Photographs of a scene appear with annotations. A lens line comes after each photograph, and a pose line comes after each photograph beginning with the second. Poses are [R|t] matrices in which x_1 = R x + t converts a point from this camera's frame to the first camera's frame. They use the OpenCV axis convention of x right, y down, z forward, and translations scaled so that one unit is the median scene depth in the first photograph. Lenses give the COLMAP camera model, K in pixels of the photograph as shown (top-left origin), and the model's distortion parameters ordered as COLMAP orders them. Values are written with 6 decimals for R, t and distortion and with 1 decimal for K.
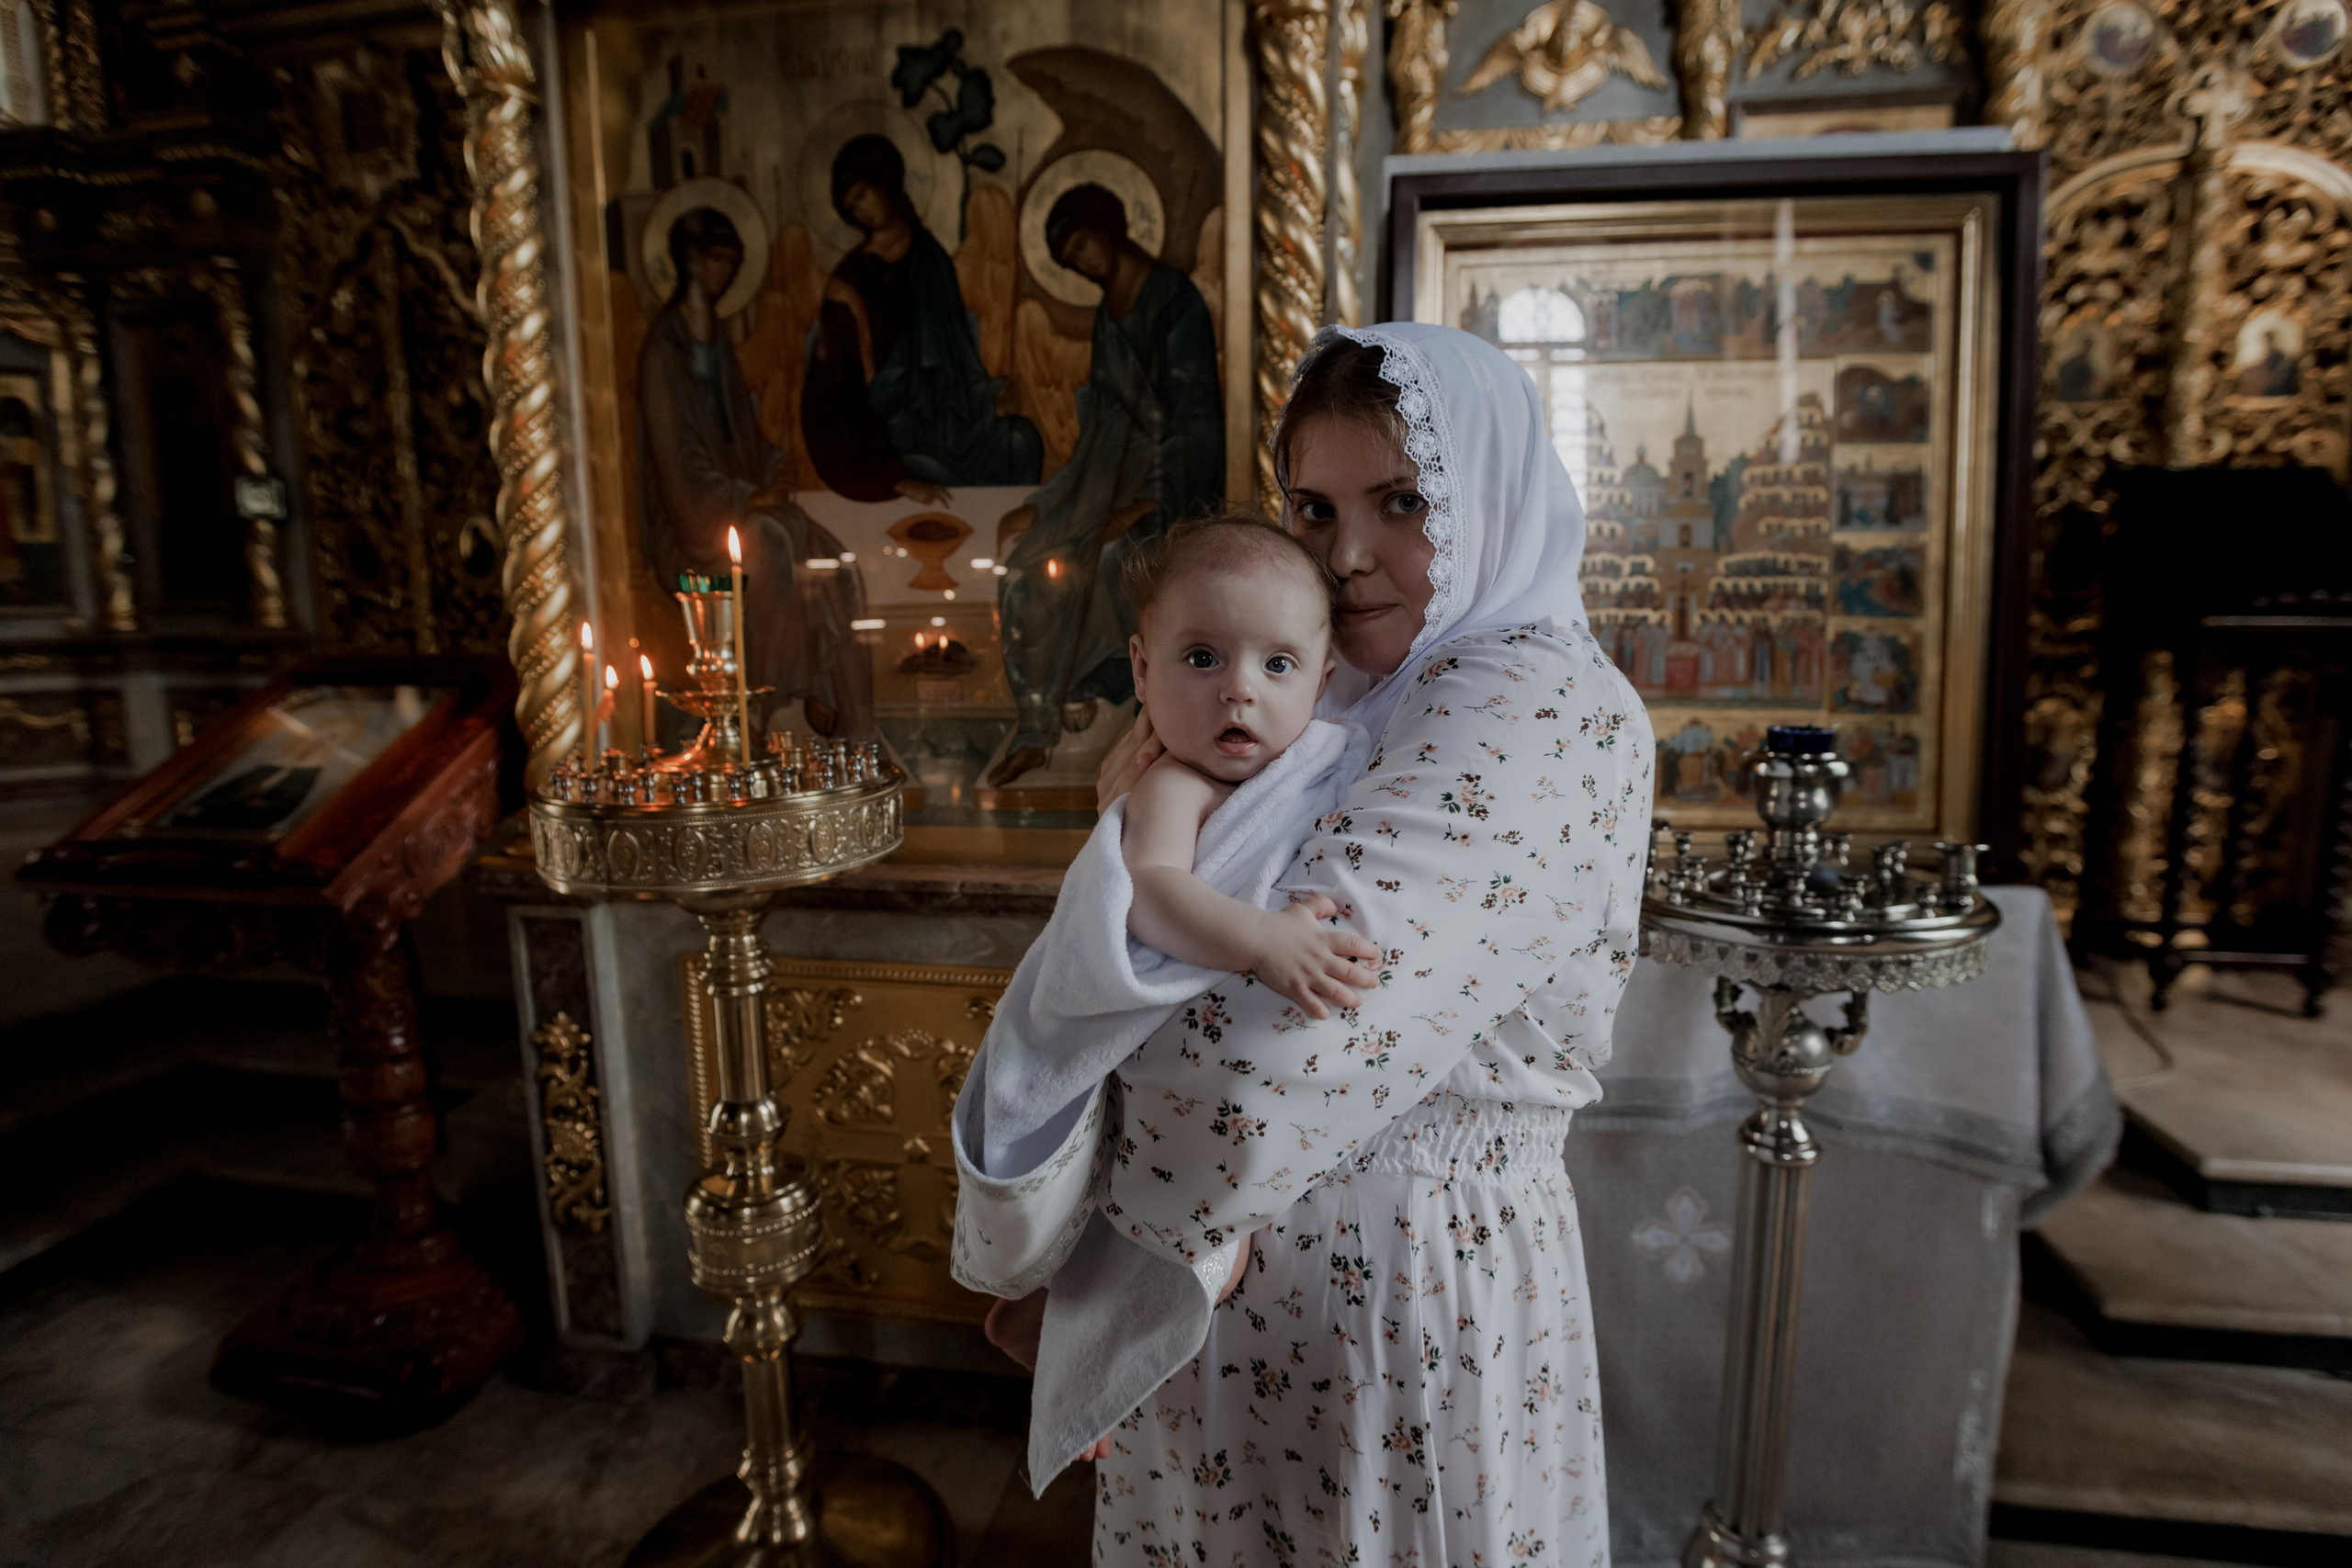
lens RADIAL K [[1211.3, 0, 1172.8], [0, 1211.3, 769.4], [0, 0, 1]] dist [-0.007736, -0.003599]
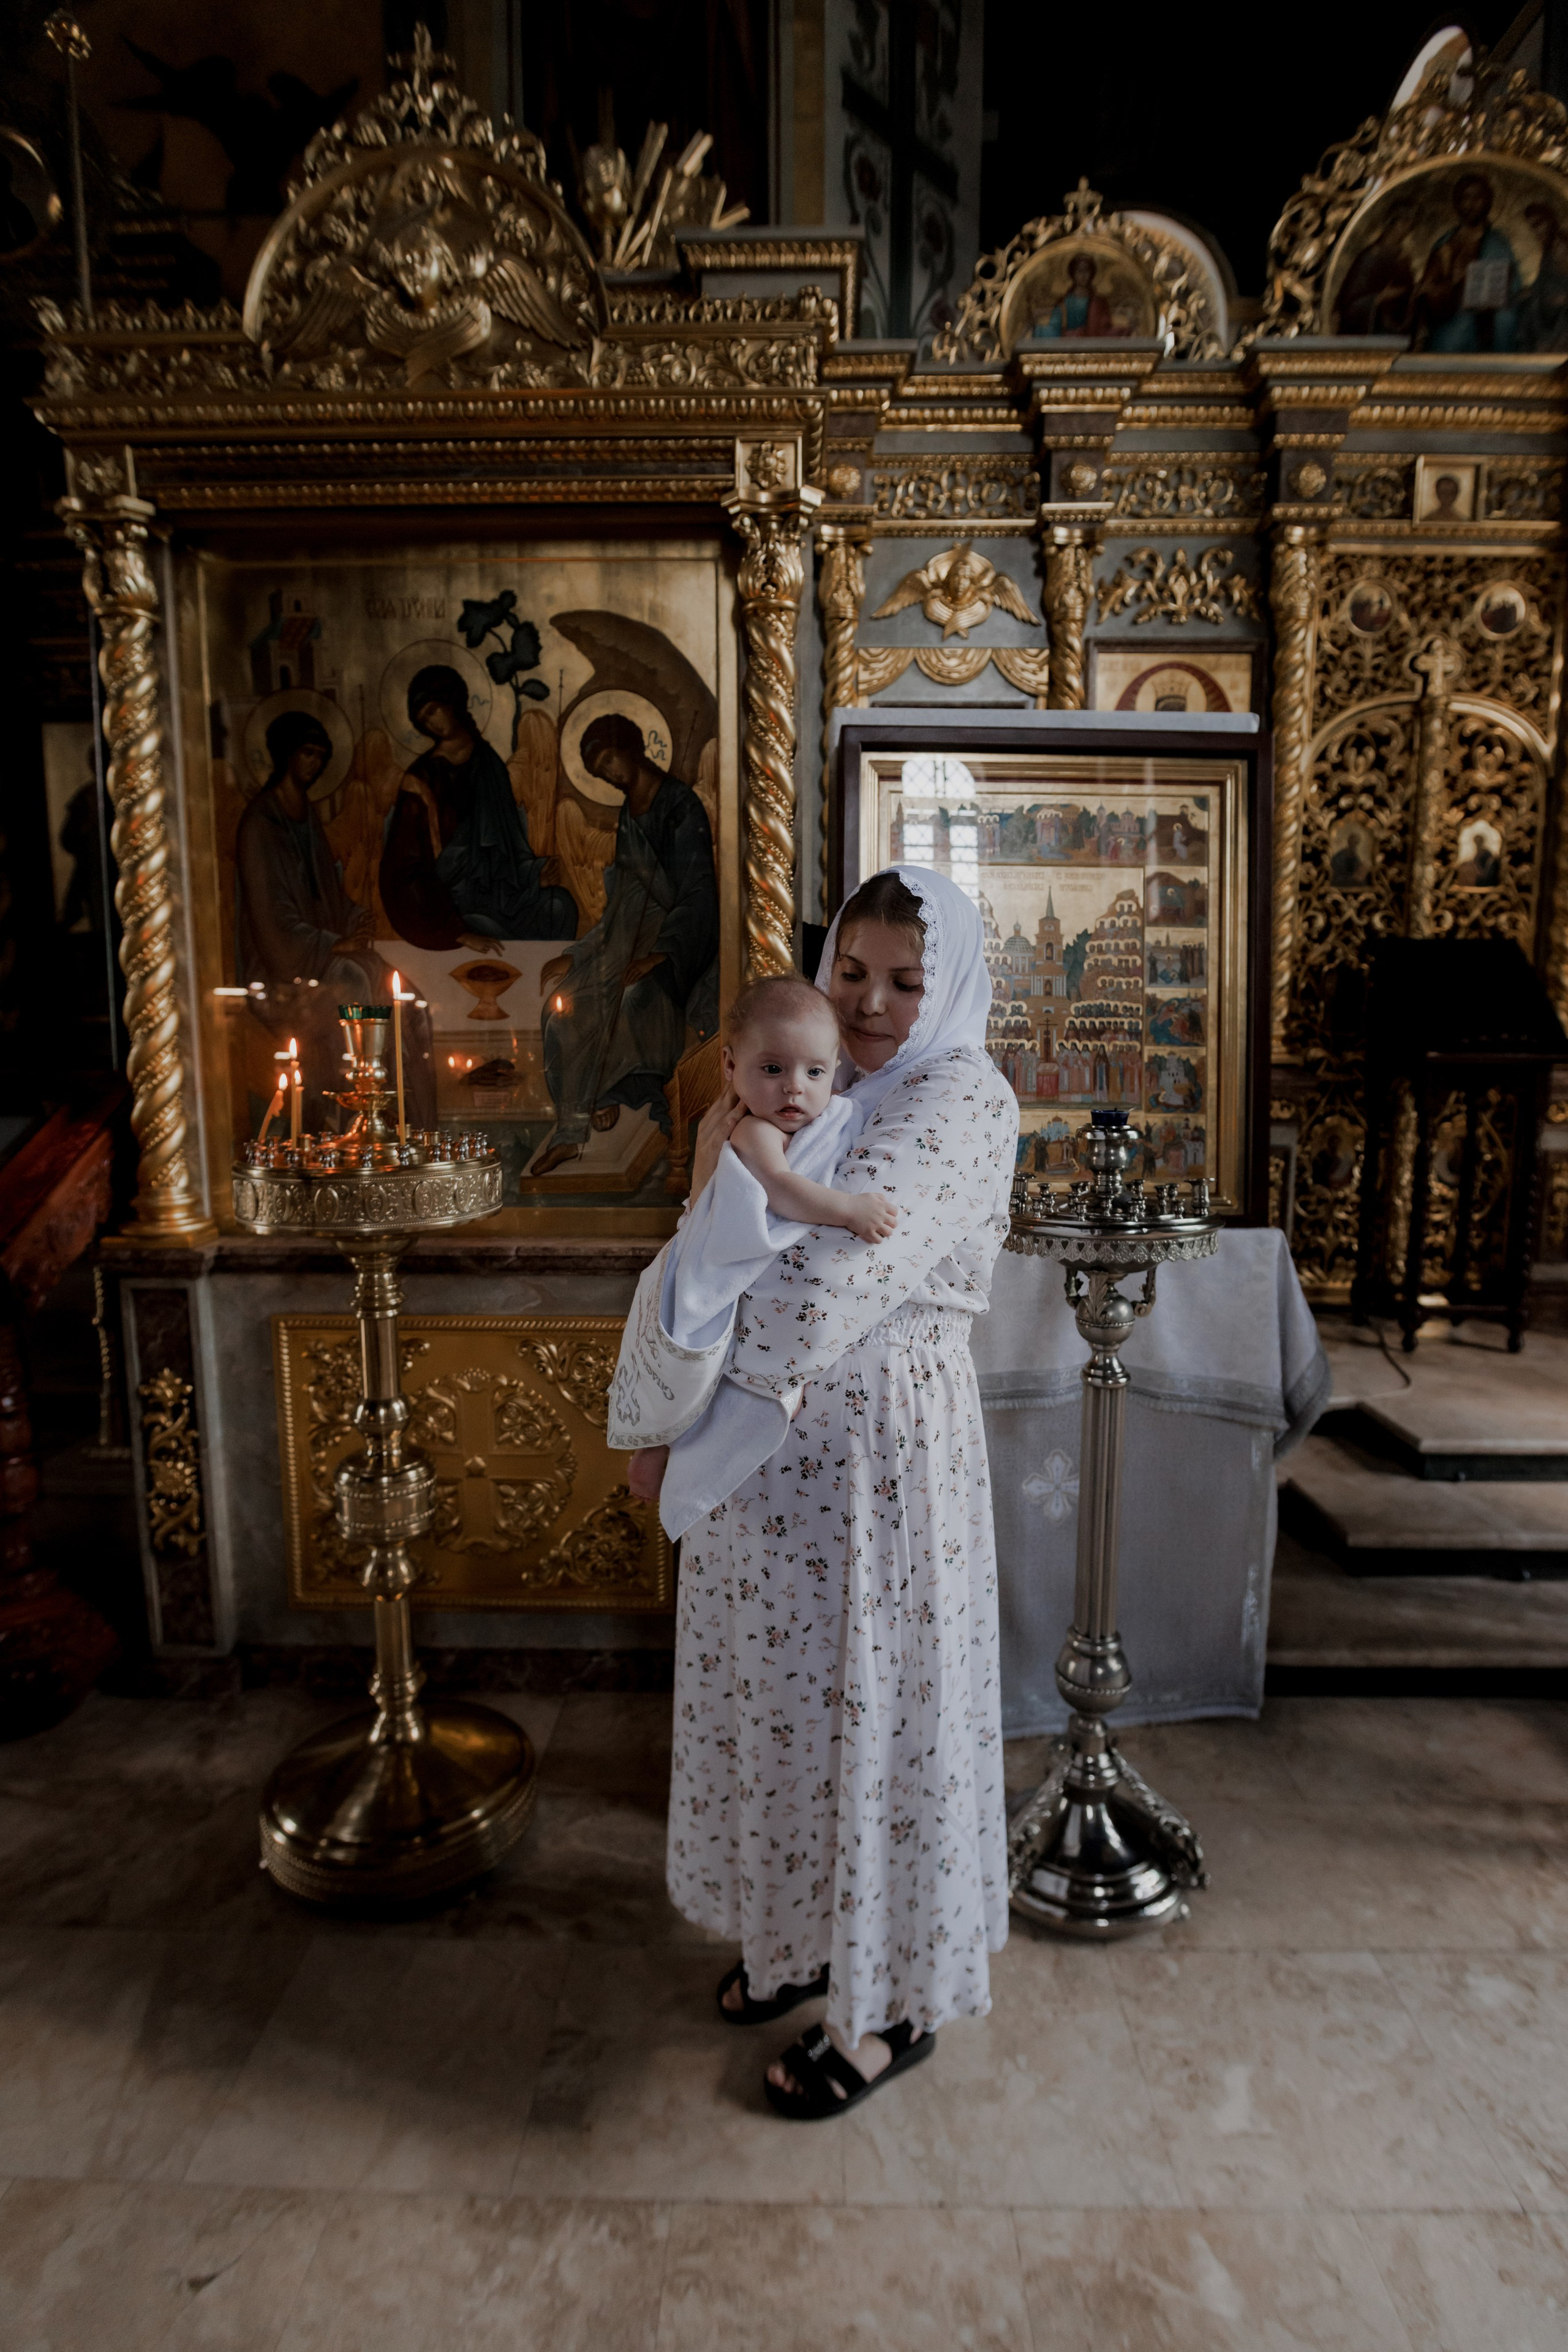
lens RADIAL K [[1211.4, 0, 786.4], [0, 1211.4, 1178.4], [0, 0, 1]] dist [-0.007736, -0.003599]
pose [[0.986728, -0.010185, 0.162062, -0.100580], [0.013942, 0.999659, -0.022058, 0.052522], [-0.161782, 0.024025, 0.986534, -0.313410]]
